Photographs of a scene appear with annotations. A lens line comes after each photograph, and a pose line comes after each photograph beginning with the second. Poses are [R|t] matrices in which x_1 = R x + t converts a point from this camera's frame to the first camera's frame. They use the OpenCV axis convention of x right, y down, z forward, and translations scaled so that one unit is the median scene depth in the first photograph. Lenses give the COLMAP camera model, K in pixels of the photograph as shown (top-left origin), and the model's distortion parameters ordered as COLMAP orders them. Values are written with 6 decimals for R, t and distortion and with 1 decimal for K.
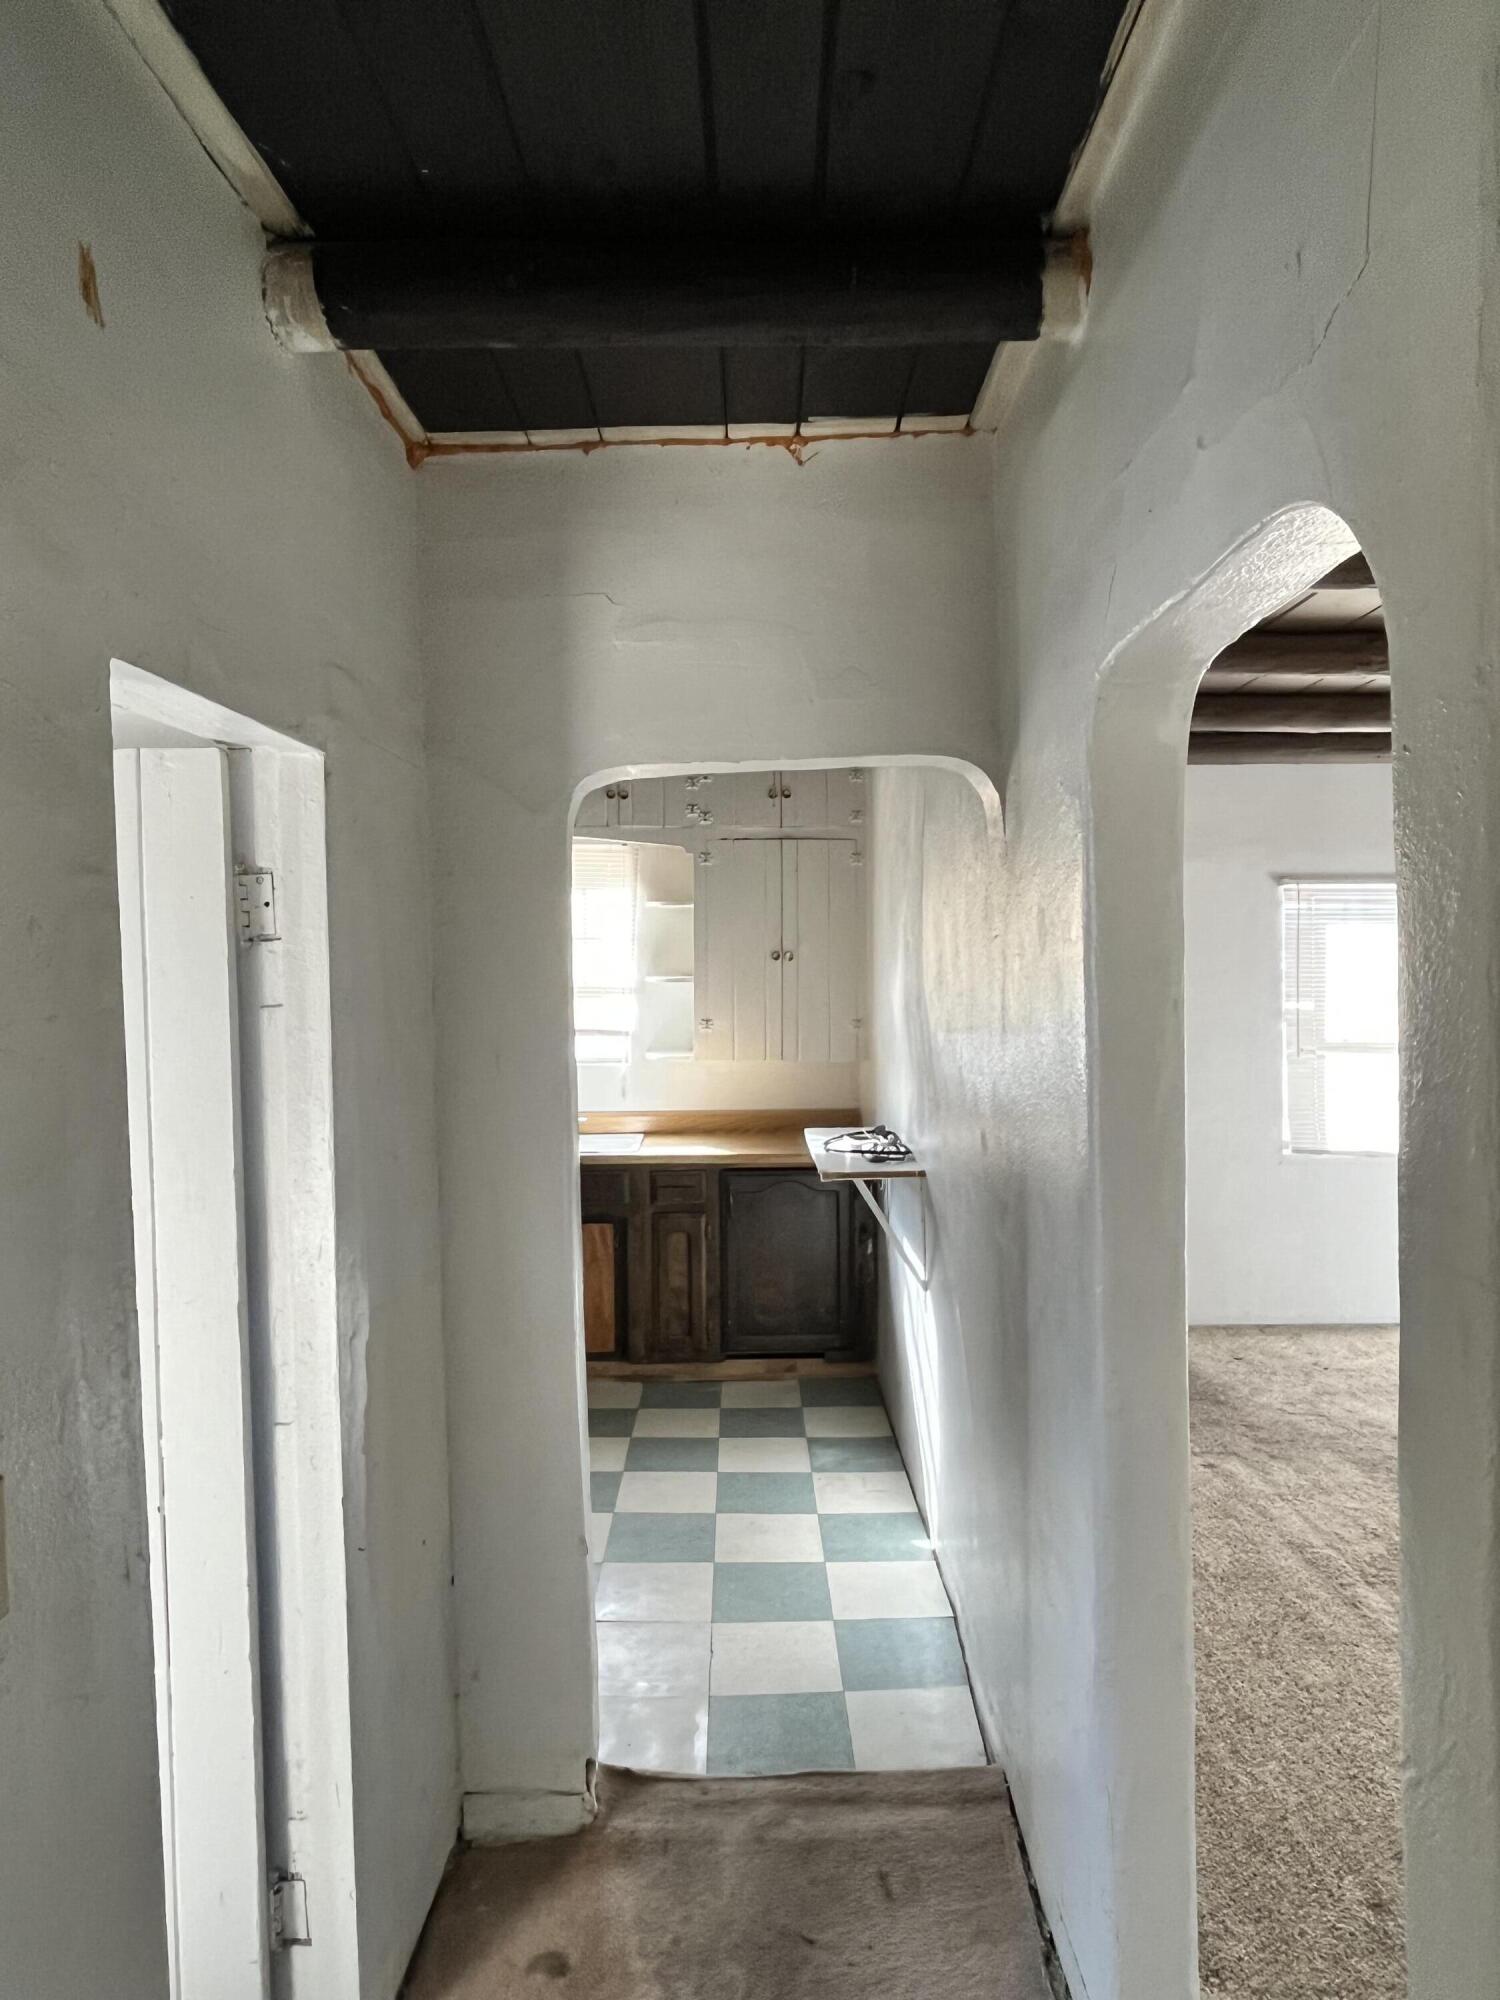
lens RADIAL K [[1256.7, 0, 751.1], [0, 1256.7, 1024.0], [0, 0, 1]] dist [-0.003051, -0.000964]
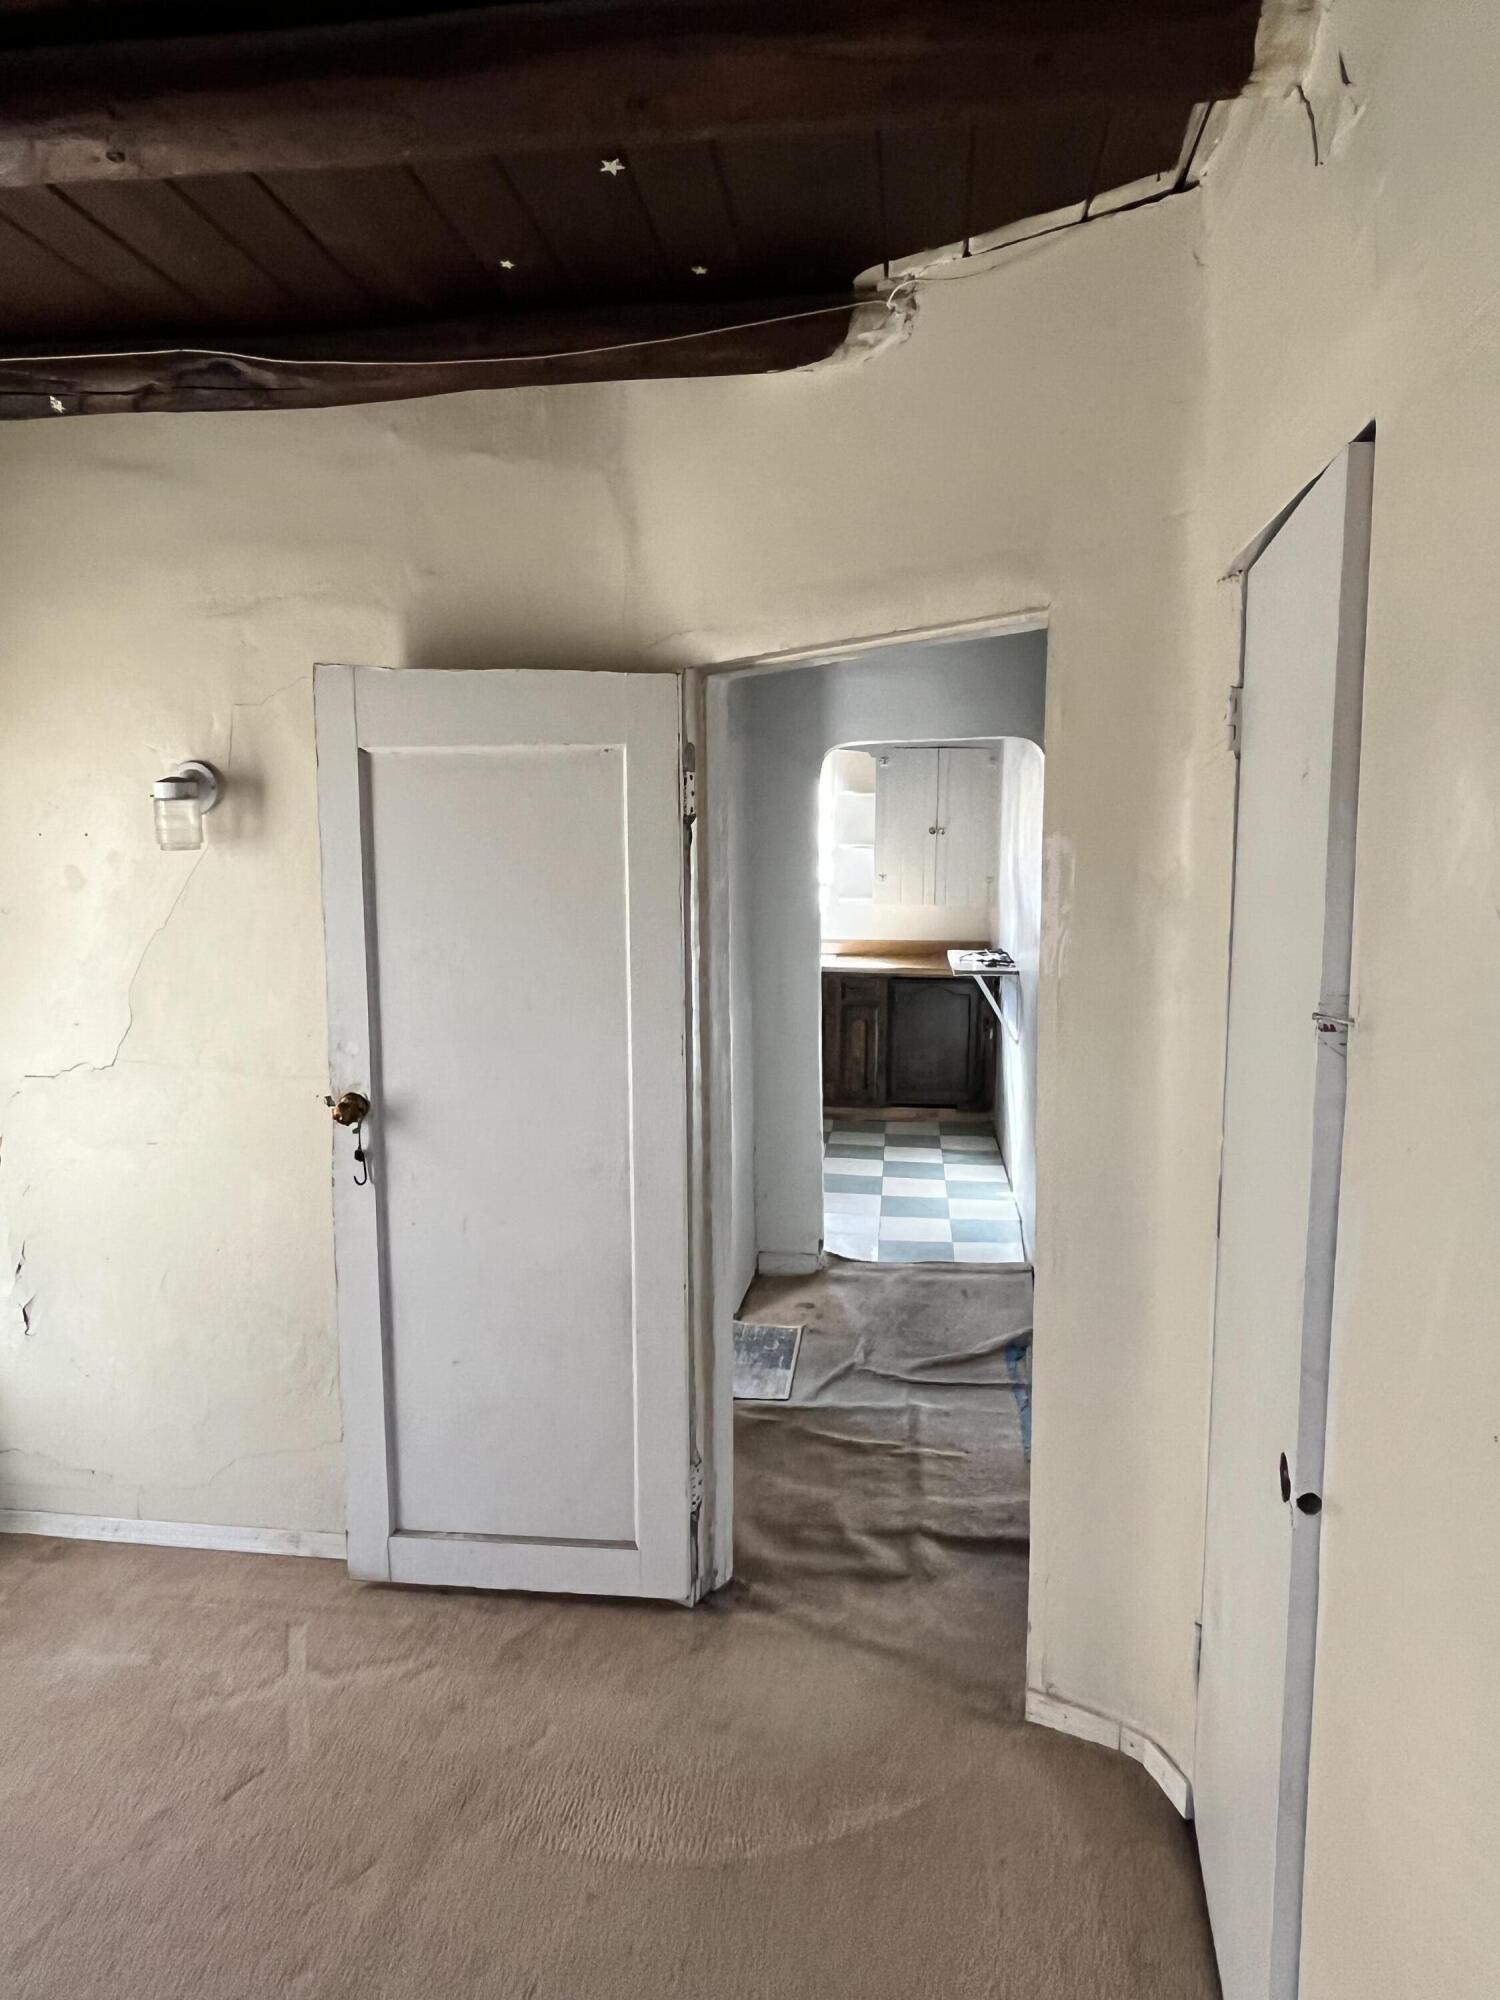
lens RADIAL K [[1256.7, 0, 751.1], [0, 1256.7, 1024.0], [0, 0, 1]] dist [-0.003051, -0.000964]
pose [[0.991566, 0.029514, -0.126194, 0.002167], [-0.015902, 0.994073, 0.107545, 0.013932], [0.128620, -0.104631, 0.986159, -0.477231]]
